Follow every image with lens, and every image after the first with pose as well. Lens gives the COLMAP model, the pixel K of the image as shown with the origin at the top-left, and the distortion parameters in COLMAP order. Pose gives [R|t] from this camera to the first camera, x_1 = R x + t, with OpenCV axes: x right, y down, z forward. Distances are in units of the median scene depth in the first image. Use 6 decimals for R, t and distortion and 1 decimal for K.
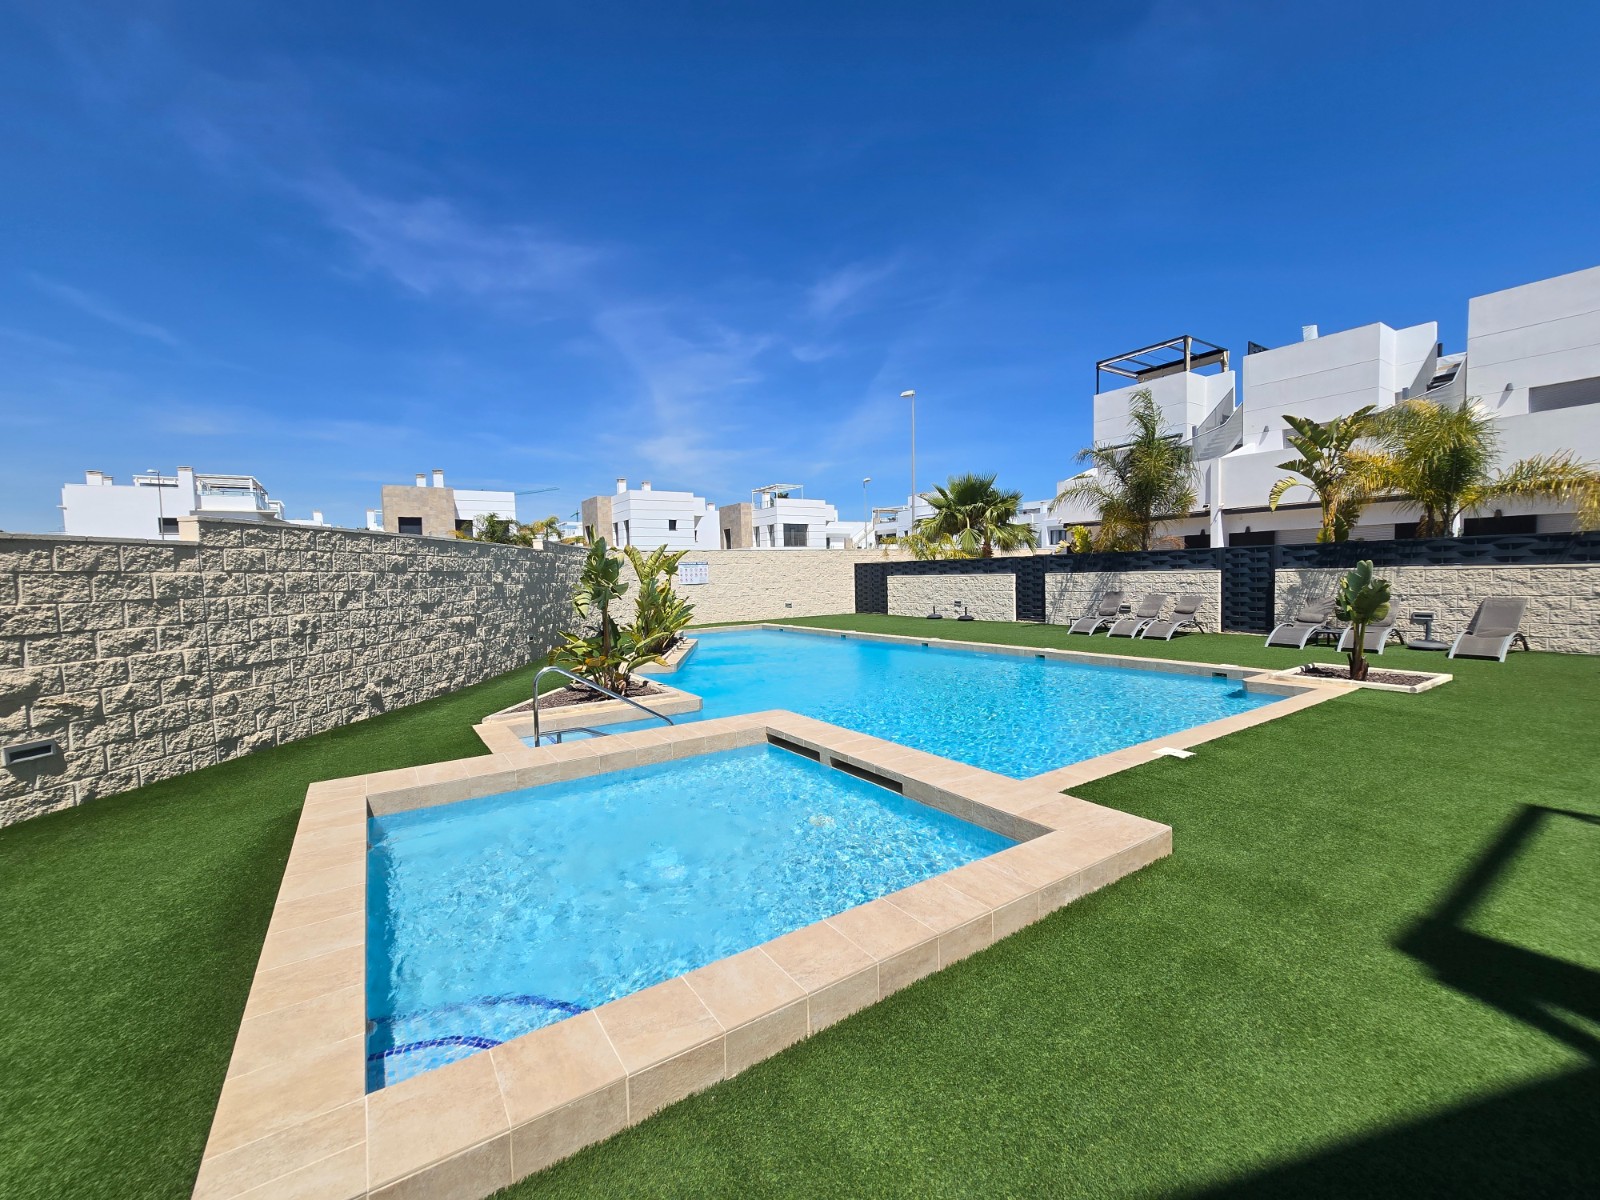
lens RADIAL K [[656.0, 0, 796.7], [0, 656.0, 605.4], [0, 0, 1]] dist [0.000522, 0.000202]
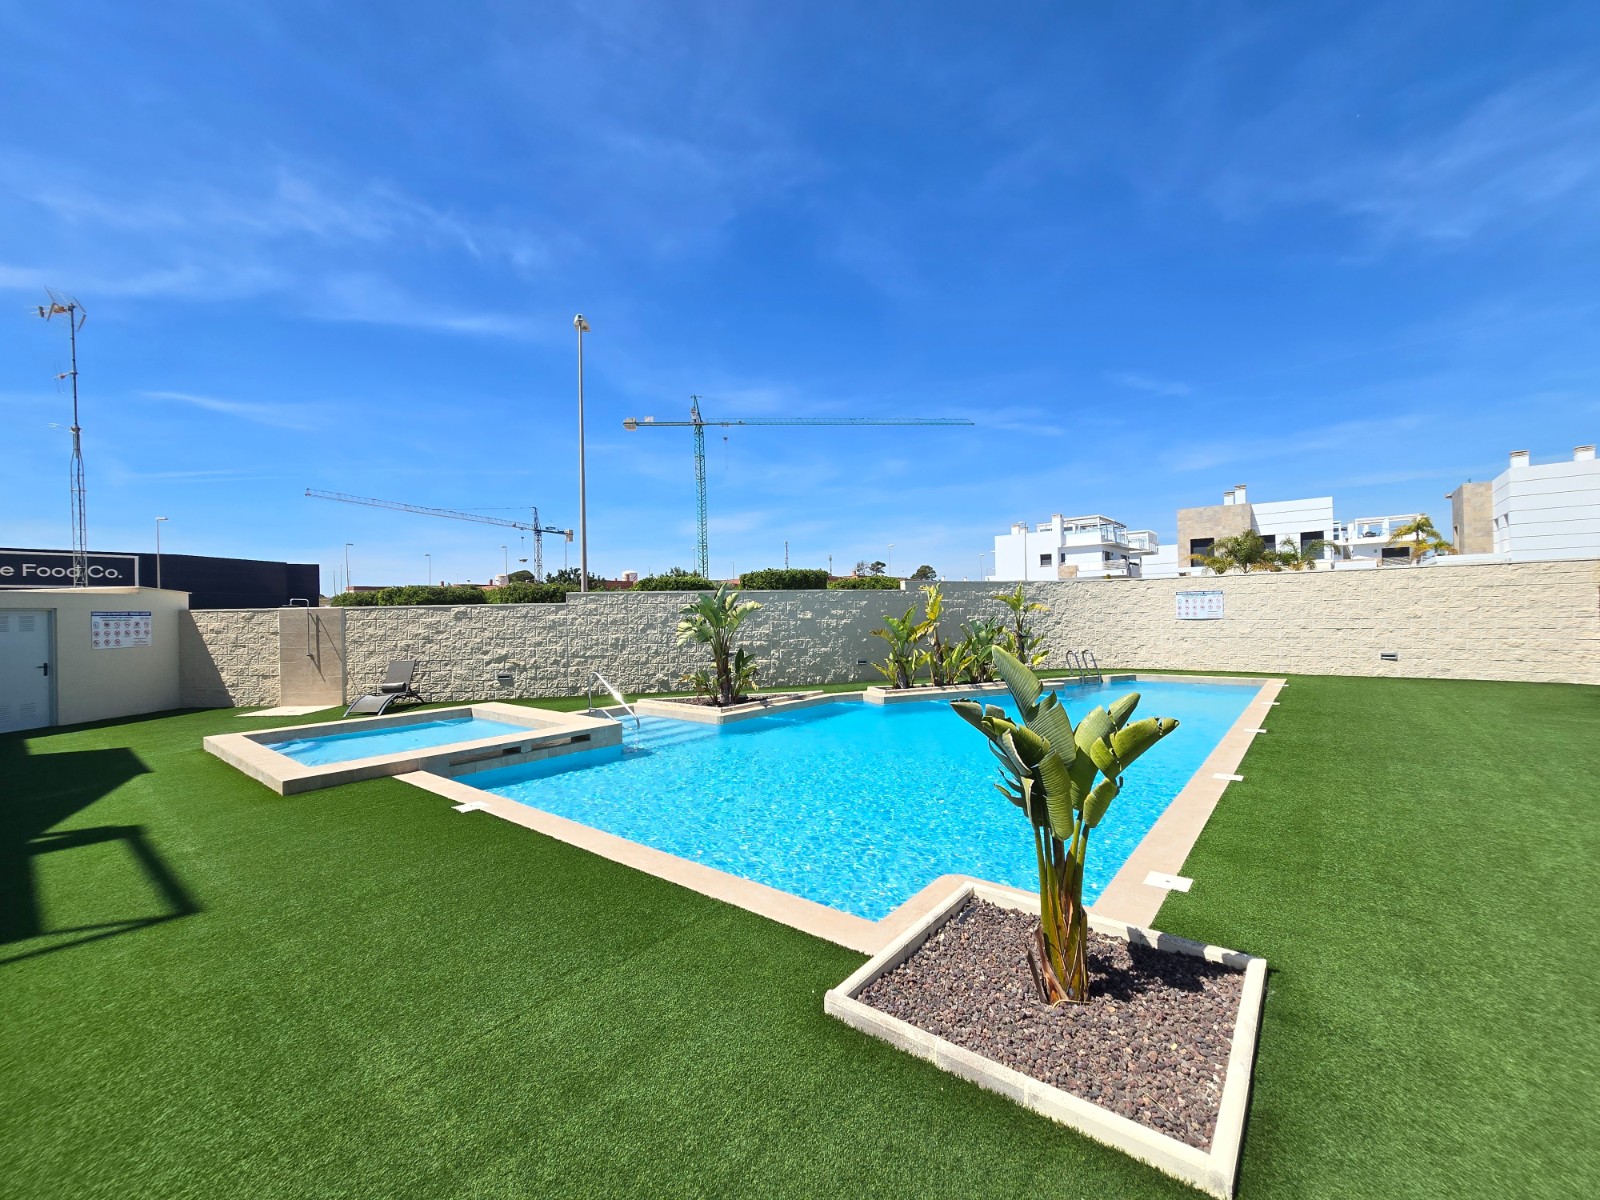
lens RADIAL K [[656.0, 0, 799.7], [0, 656.0, 601.9], [0, 0, 1]] dist [0.000522, 0.000202]
pose [[0.294781, 0.007851, -0.955532, 1.253512], [-0.034779, 0.999392, -0.002518, -0.094920], [0.954932, 0.033975, 0.294875, 0.836529]]
